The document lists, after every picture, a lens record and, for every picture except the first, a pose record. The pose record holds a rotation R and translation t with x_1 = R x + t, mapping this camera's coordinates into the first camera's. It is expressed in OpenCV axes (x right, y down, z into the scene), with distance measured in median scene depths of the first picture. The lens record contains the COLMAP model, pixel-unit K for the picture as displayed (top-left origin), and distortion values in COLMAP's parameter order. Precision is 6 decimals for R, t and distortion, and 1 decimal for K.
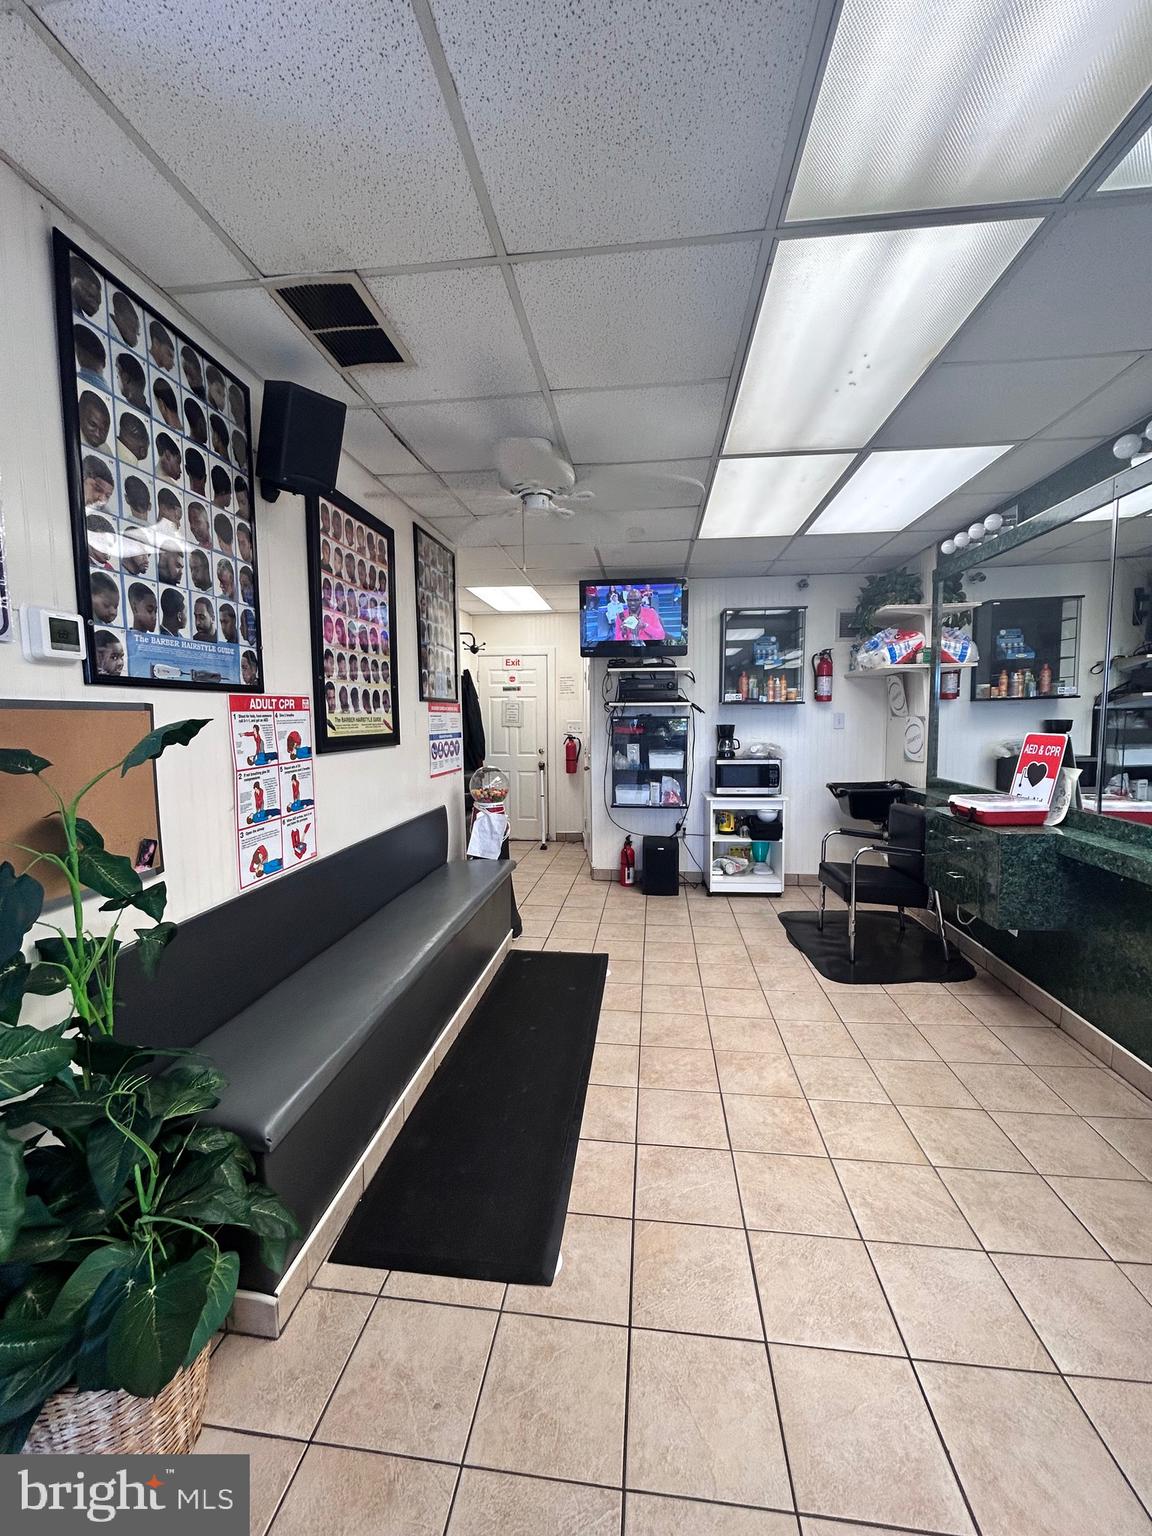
lens RADIAL K [[619.5, 0, 579.8], [0, 619.5, 772.0], [0, 0, 1]] dist [0.000145, 0.000198]
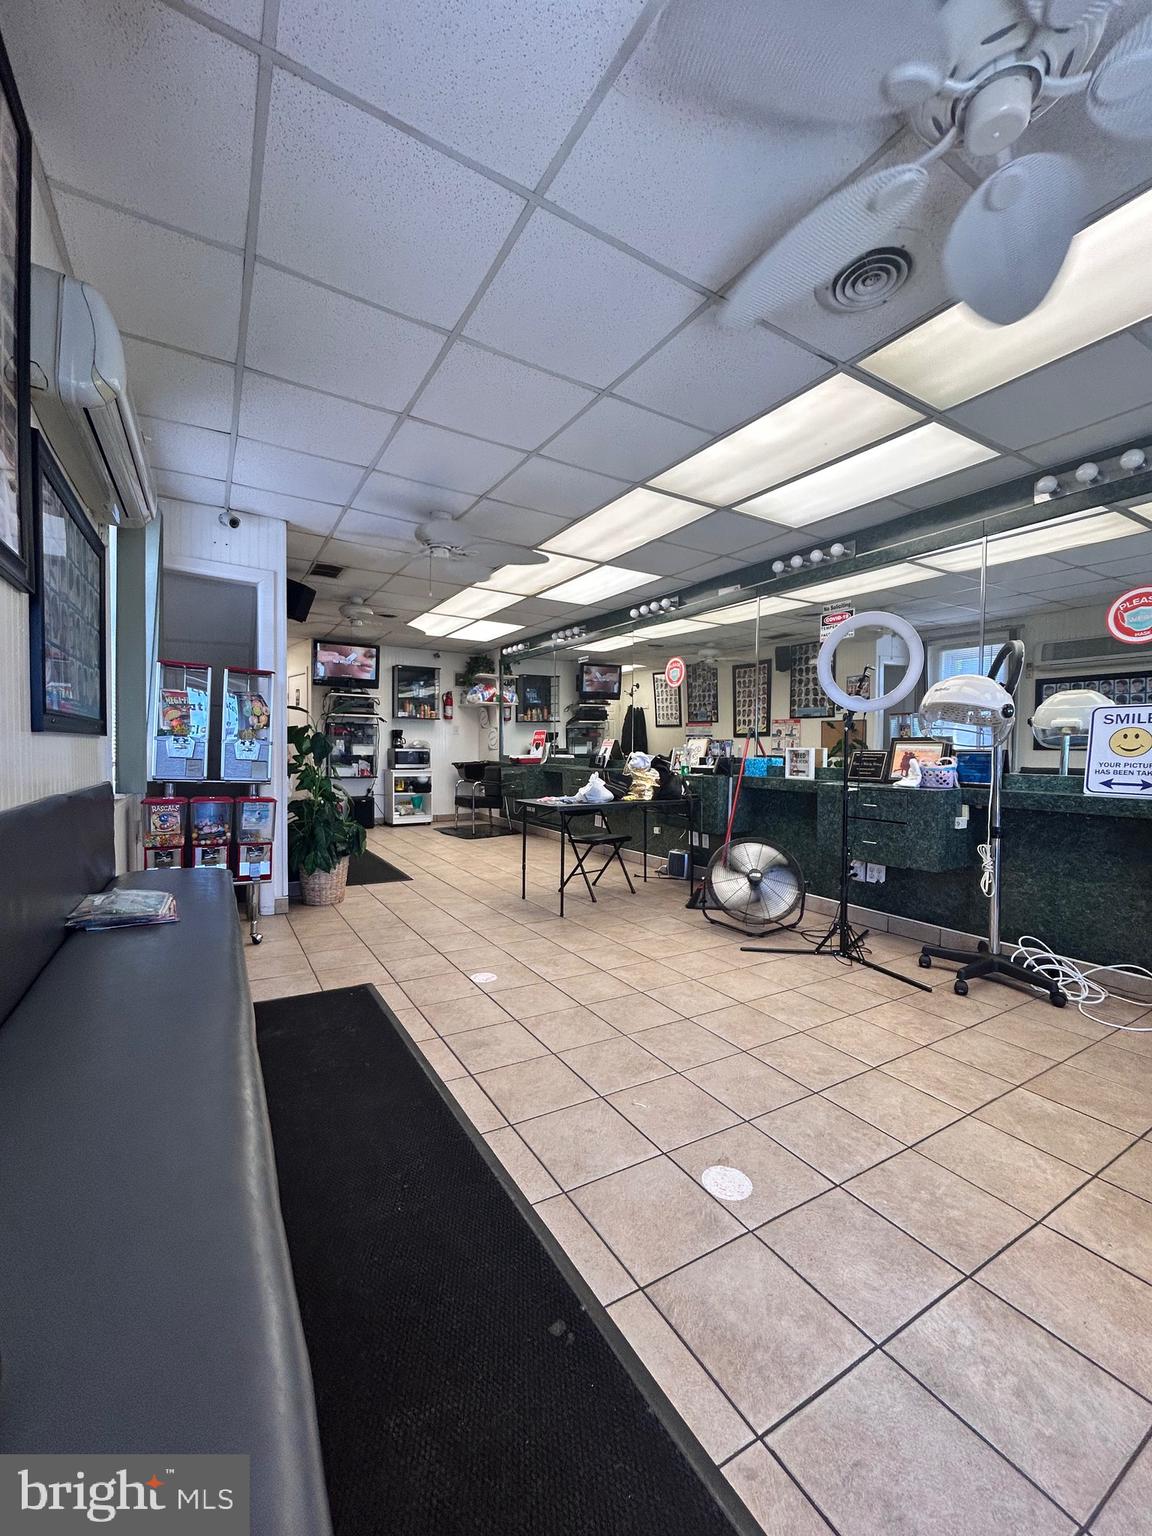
lens RADIAL K [[619.5, 0, 579.8], [0, 619.5, 772.0], [0, 0, 1]] dist [0.000145, 0.000198]
pose [[0.788177, -0.003582, 0.615438, -0.444960], [0.036818, 0.998467, -0.041341, 0.137070], [-0.614347, 0.055243, 0.787100, -0.703410]]
